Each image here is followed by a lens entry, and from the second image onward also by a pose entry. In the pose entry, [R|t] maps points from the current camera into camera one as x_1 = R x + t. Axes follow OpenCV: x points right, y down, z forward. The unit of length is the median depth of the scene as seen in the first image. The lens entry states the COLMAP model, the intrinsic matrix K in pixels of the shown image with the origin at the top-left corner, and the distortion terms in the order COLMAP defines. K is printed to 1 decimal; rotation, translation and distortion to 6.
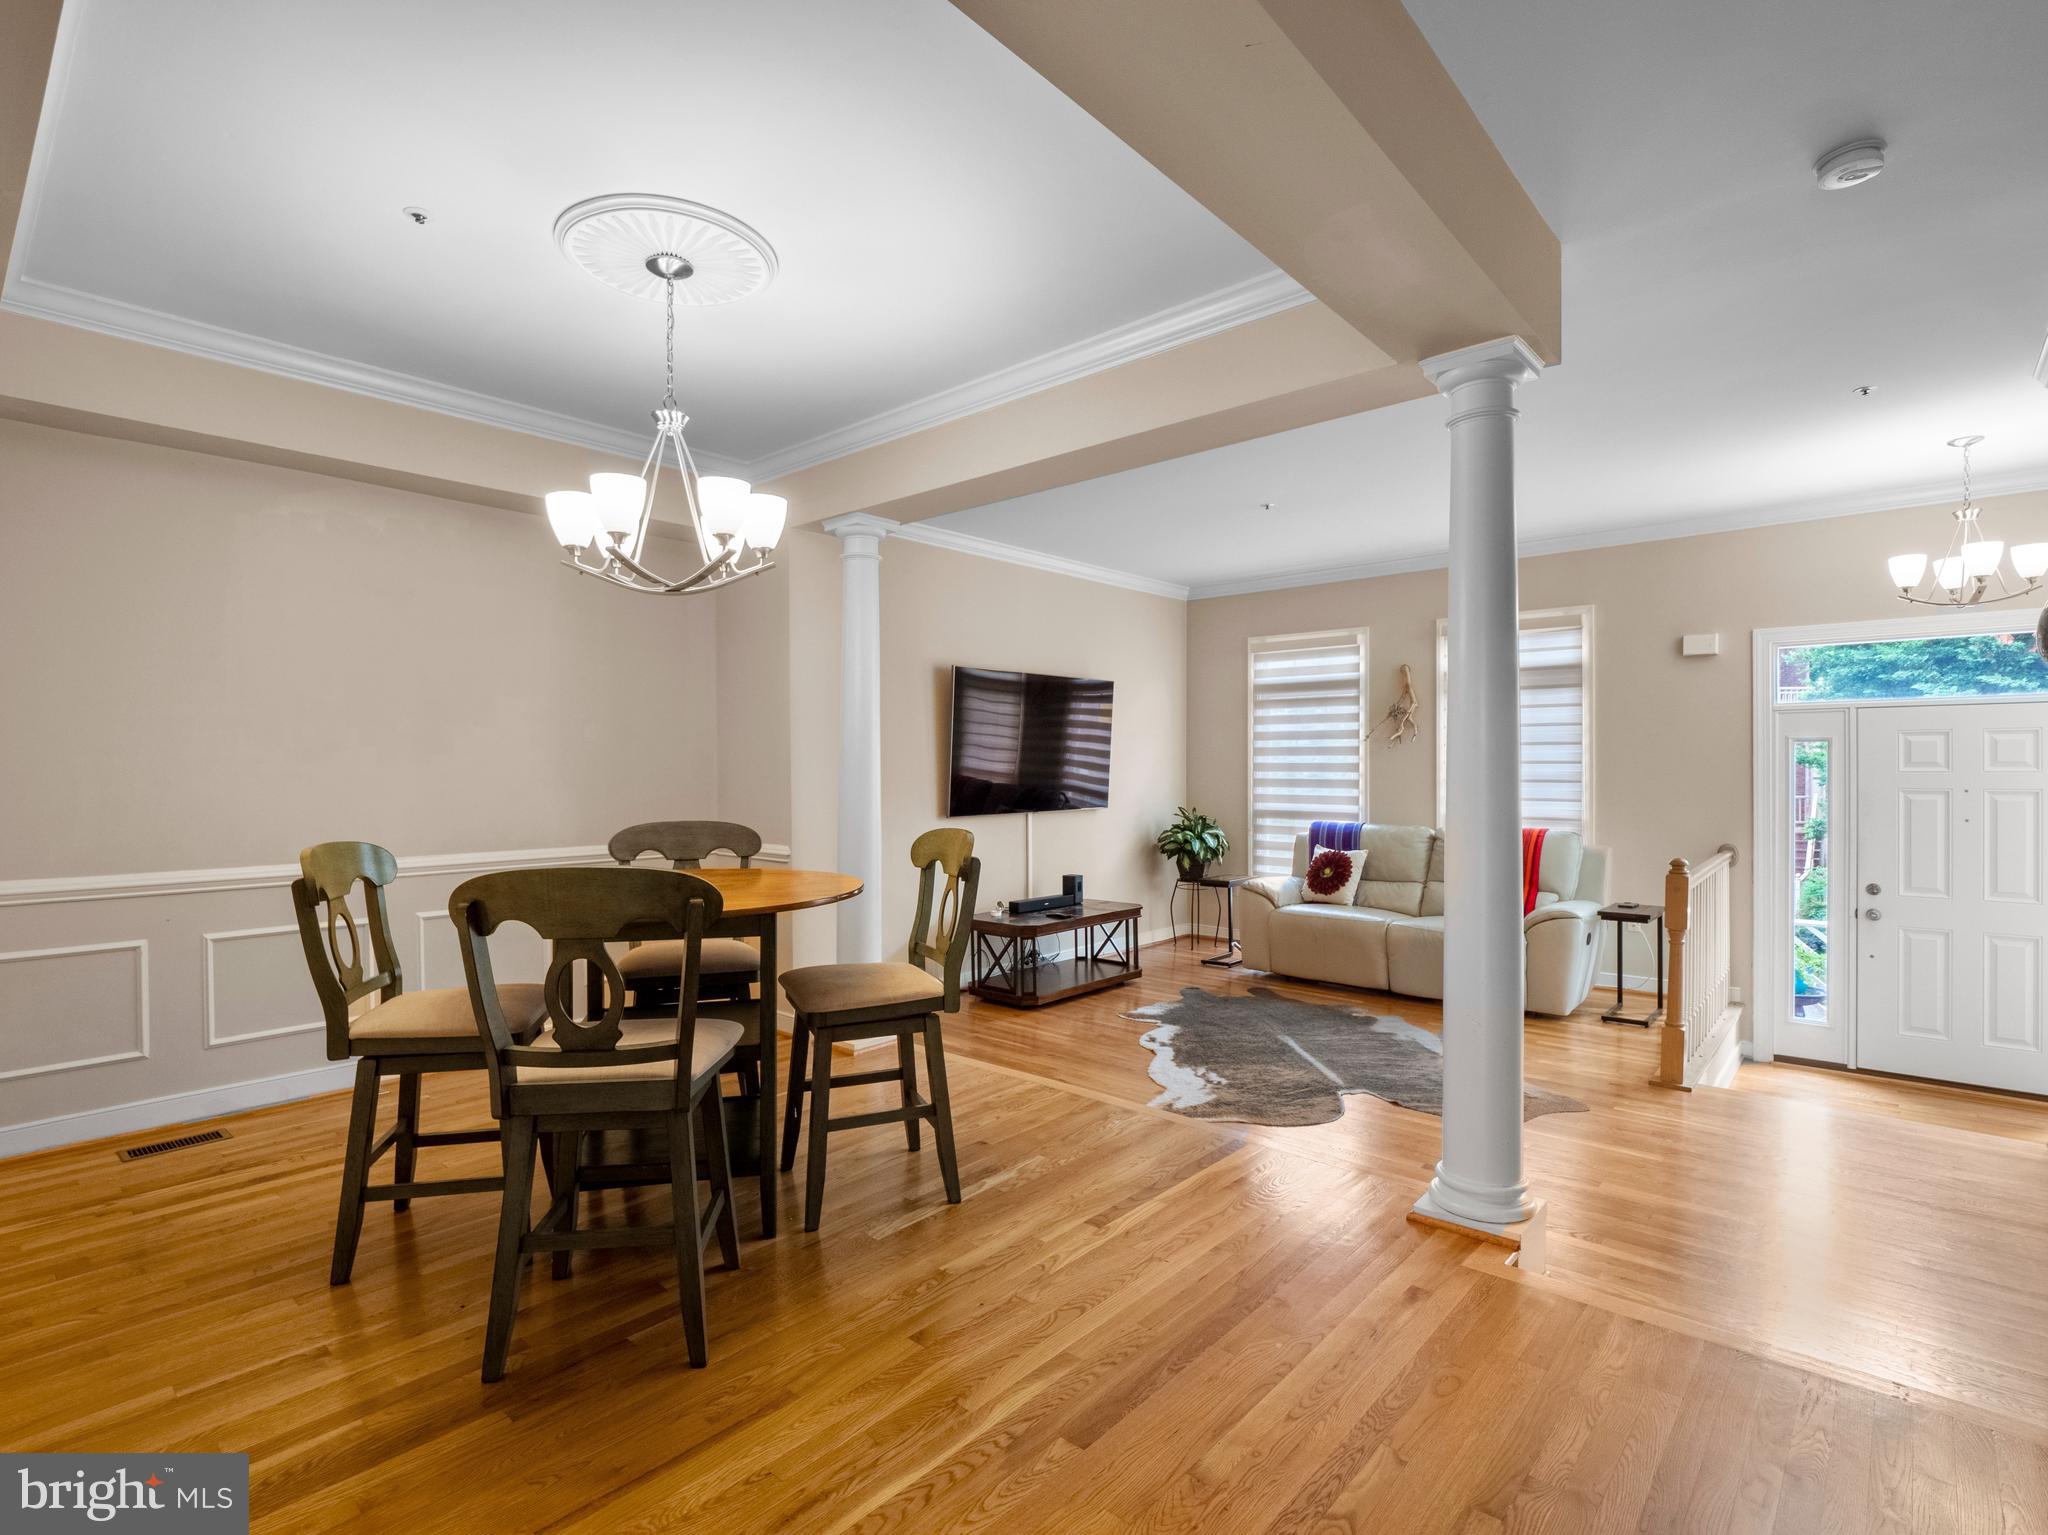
lens RADIAL K [[978.1, 0, 1017.4], [0, 978.1, 770.7], [0, 0, 1]] dist [-0.025227, -0.001361]
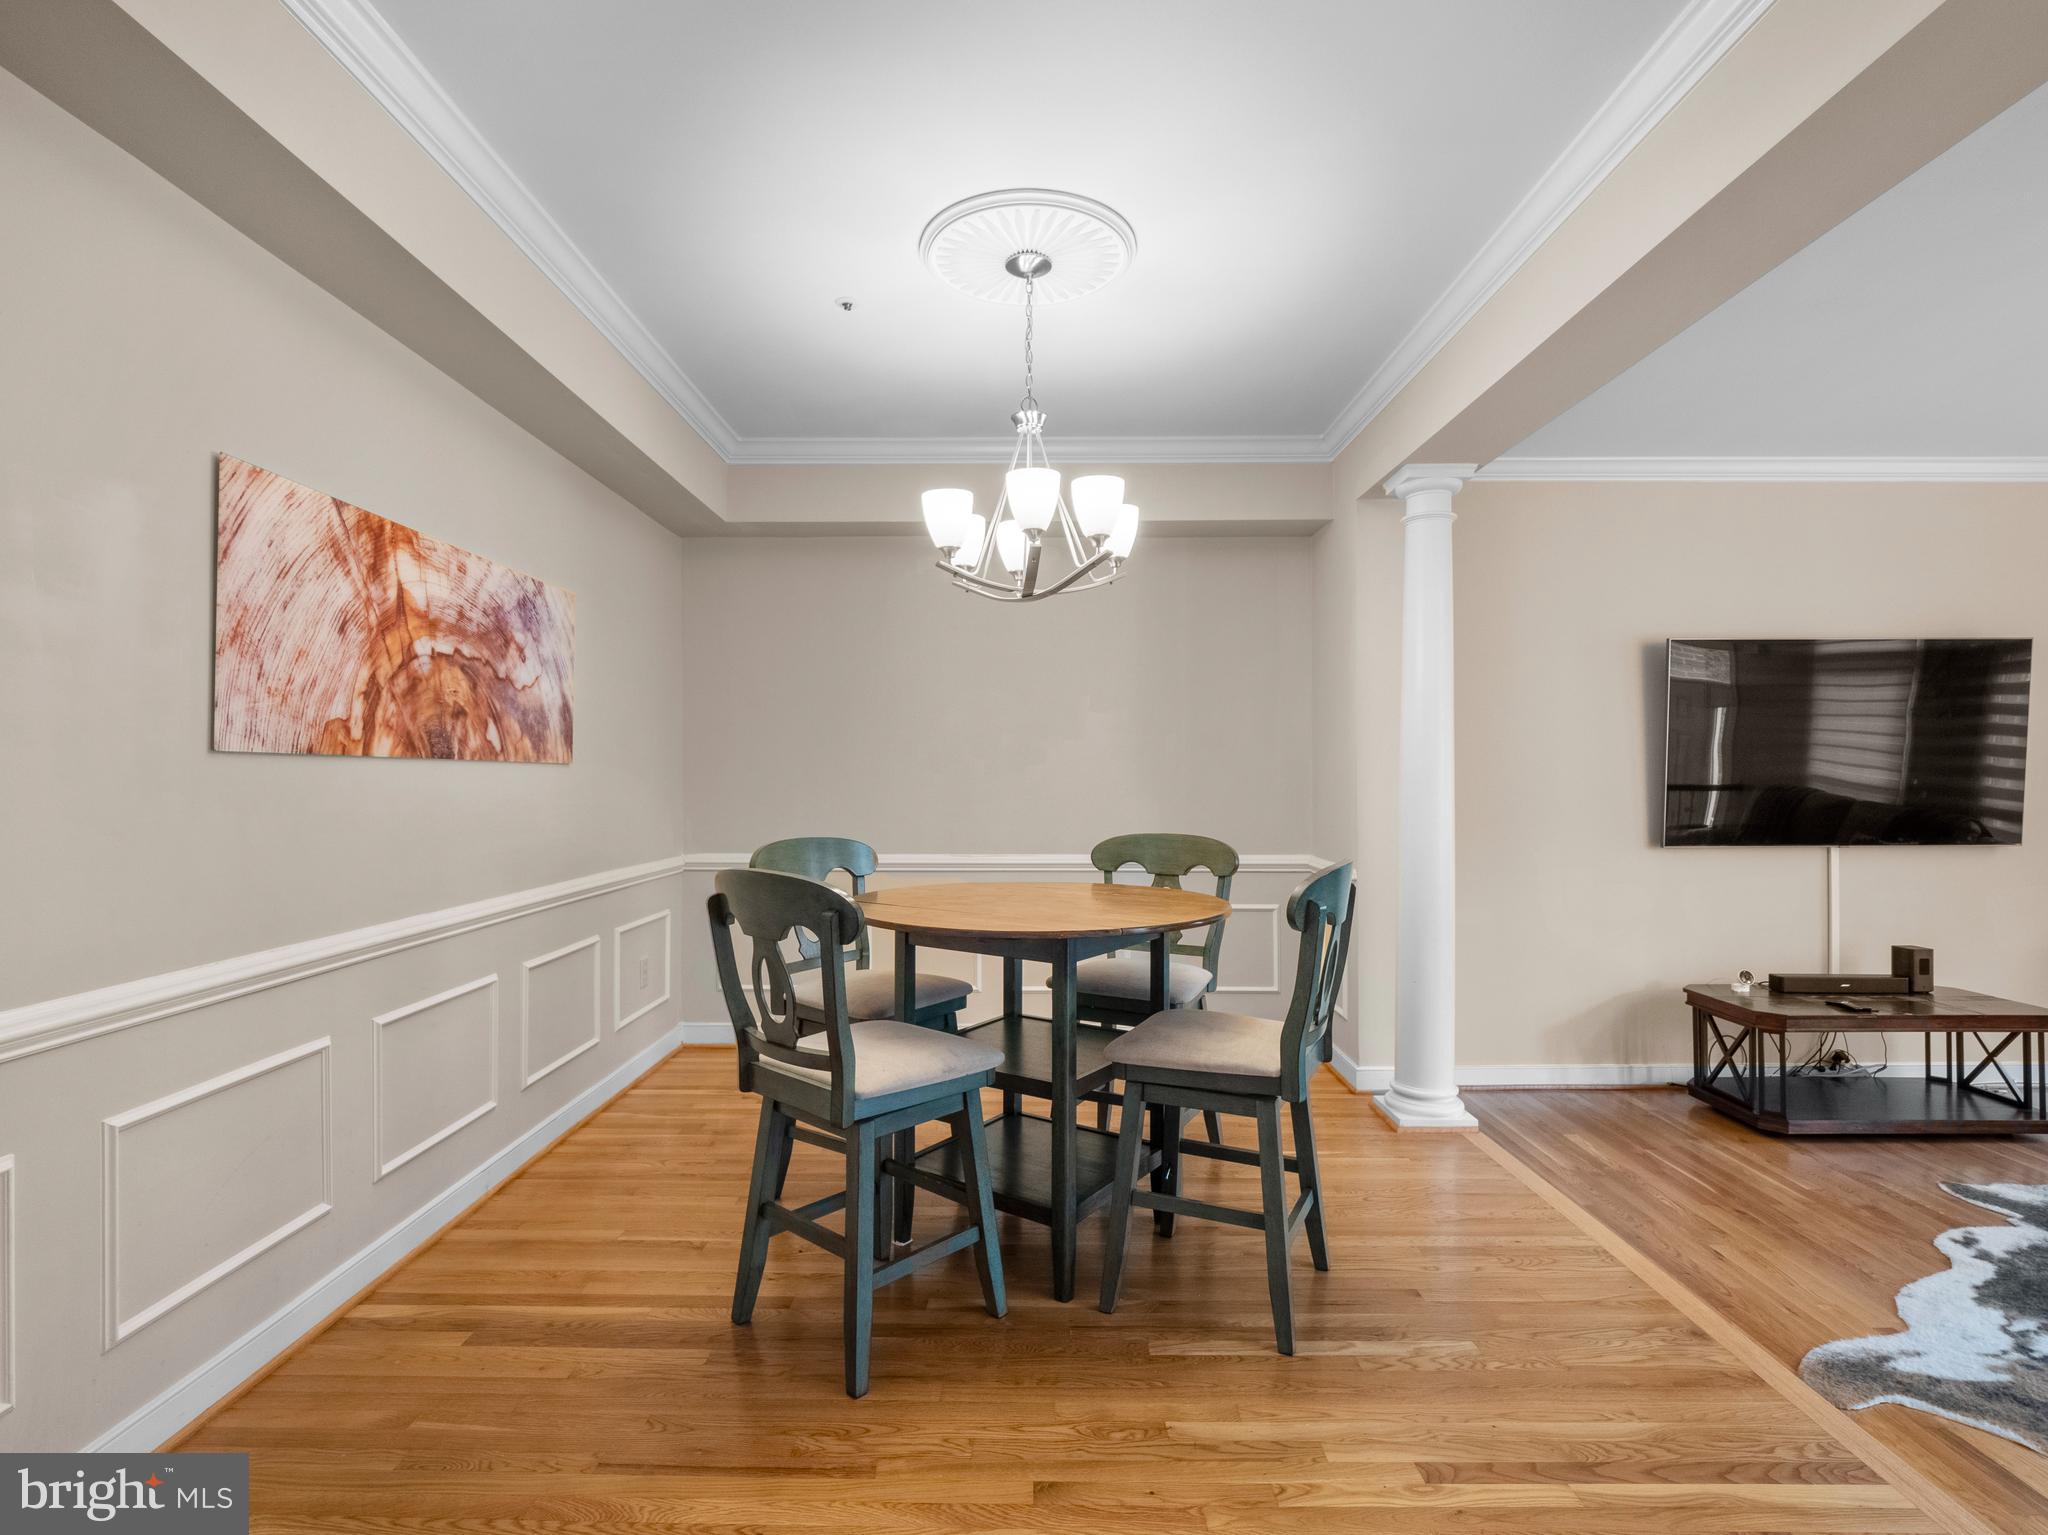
lens RADIAL K [[1000.4, 0, 1024.0], [0, 1000.4, 767.5], [0, 0, 1]] dist [-0.018689, 0.001760]
pose [[0.663410, -0.005864, -0.748233, 0.174032], [-0.004607, 0.999918, -0.011922, -0.000404], [0.748242, 0.011356, 0.663329, 0.151414]]
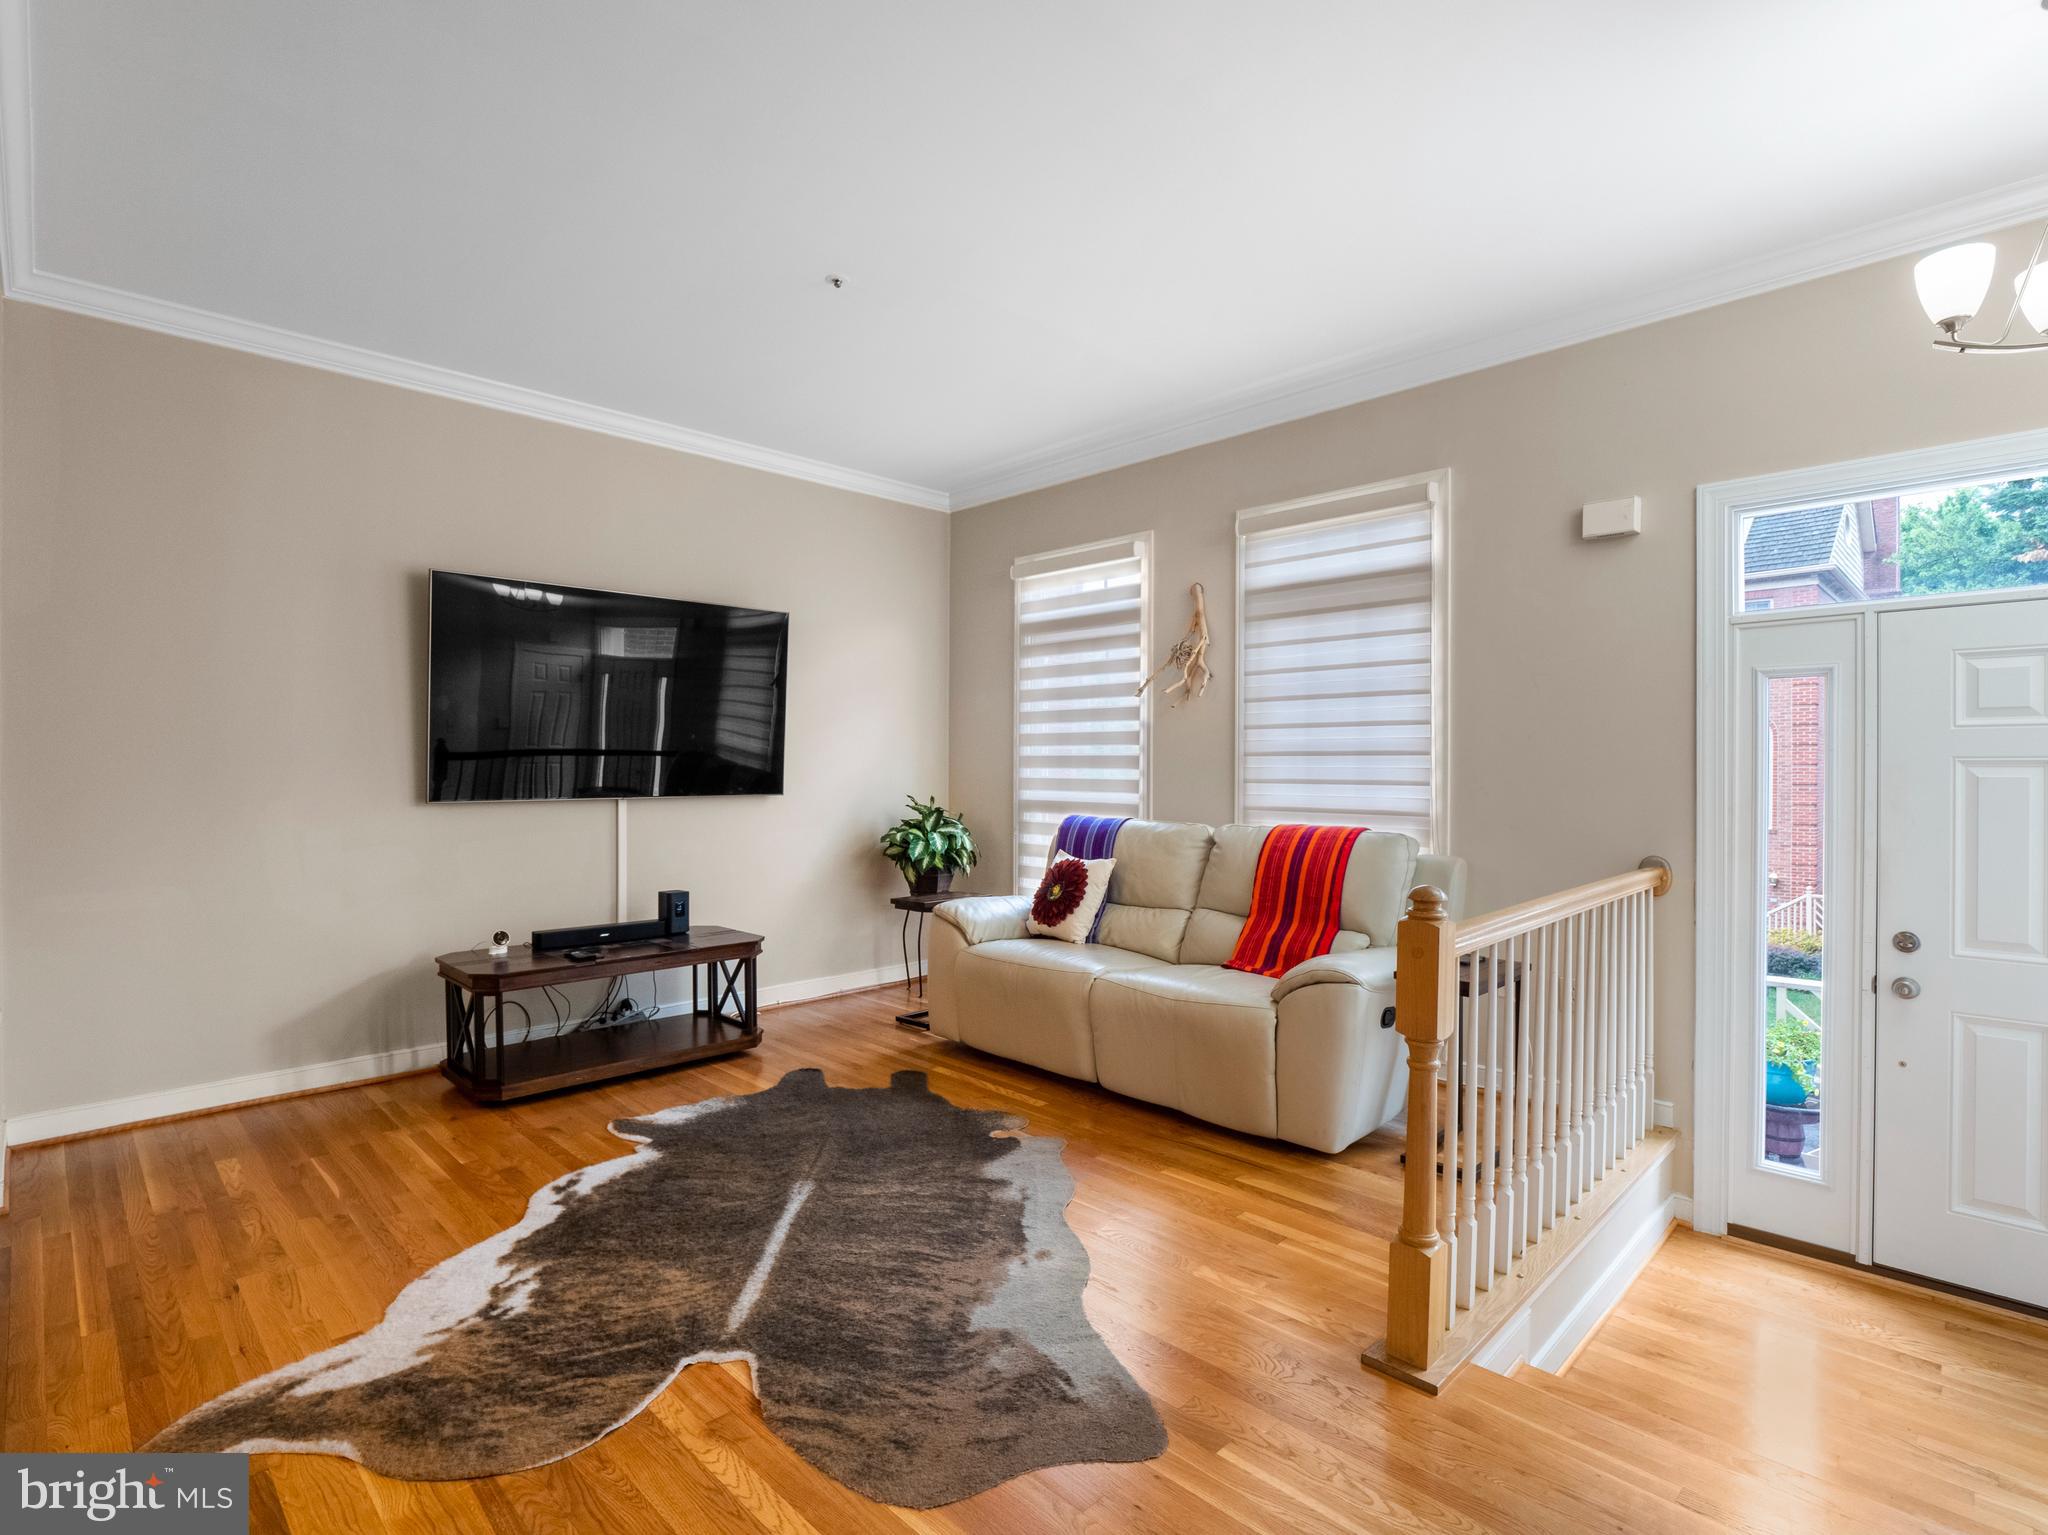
lens RADIAL K [[1008.1, 0, 1012.0], [0, 1008.1, 775.9], [0, 0, 1]] dist [-0.003927, -0.008897]
pose [[0.998824, 0.006048, -0.048104, 0.362475], [-0.005812, 0.999970, 0.005043, 0.025342], [0.048133, -0.004758, 0.998830, 0.357661]]
